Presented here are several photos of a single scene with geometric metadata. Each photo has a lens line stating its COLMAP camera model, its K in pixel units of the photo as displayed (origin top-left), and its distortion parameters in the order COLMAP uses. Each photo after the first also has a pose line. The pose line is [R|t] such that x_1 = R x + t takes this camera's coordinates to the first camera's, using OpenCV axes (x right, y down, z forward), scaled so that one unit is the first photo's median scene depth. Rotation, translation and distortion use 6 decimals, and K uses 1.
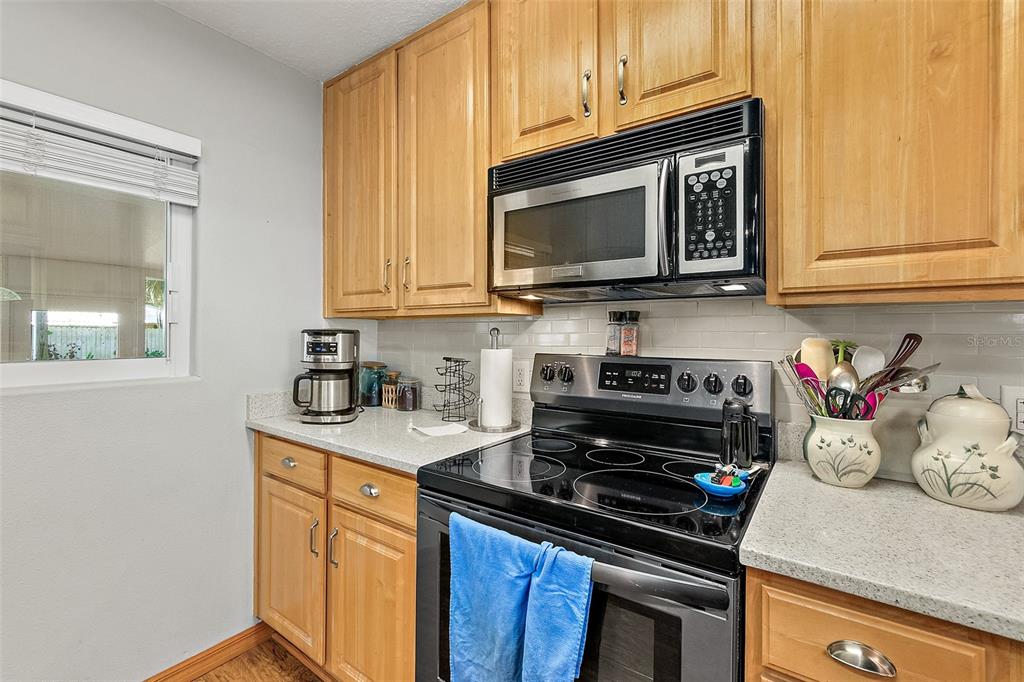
lens RADIAL K [[449.3, 0, 508.8], [0, 449.3, 334.7], [0, 0, 1]] dist [0.001333, -0.000125]
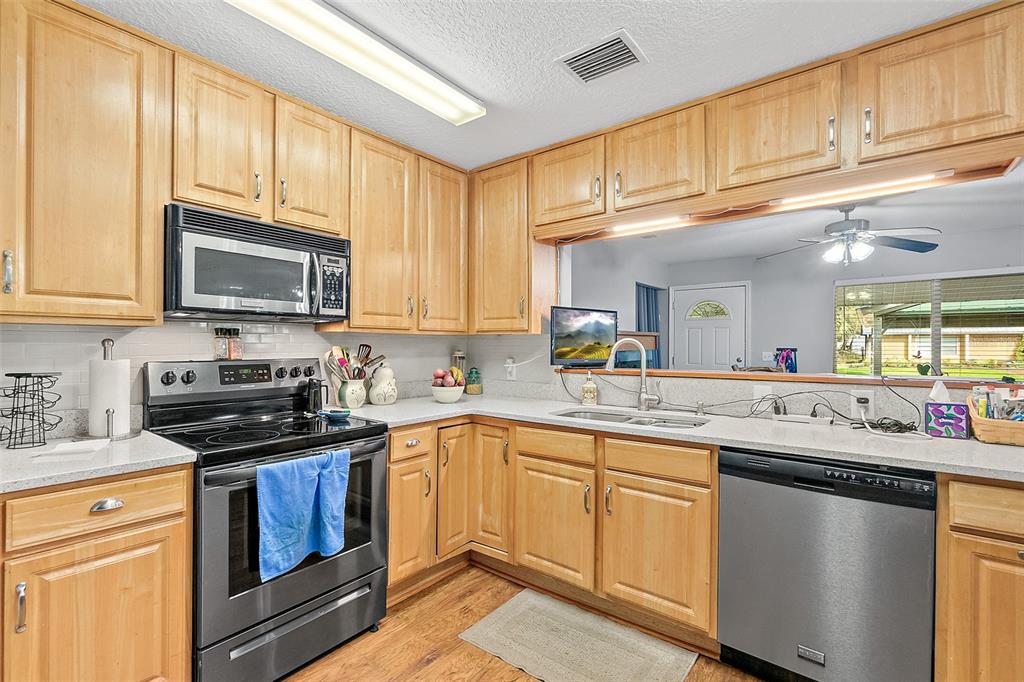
lens RADIAL K [[467.8, 0, 508.7], [0, 467.8, 340.8], [0, 0, 1]] dist [-0.003003, 0.000061]
pose [[0.025948, 0.001288, 0.999662, -1.647730], [-0.004826, 0.999988, -0.001164, -0.020970], [-0.999652, -0.004794, 0.025954, 0.127520]]
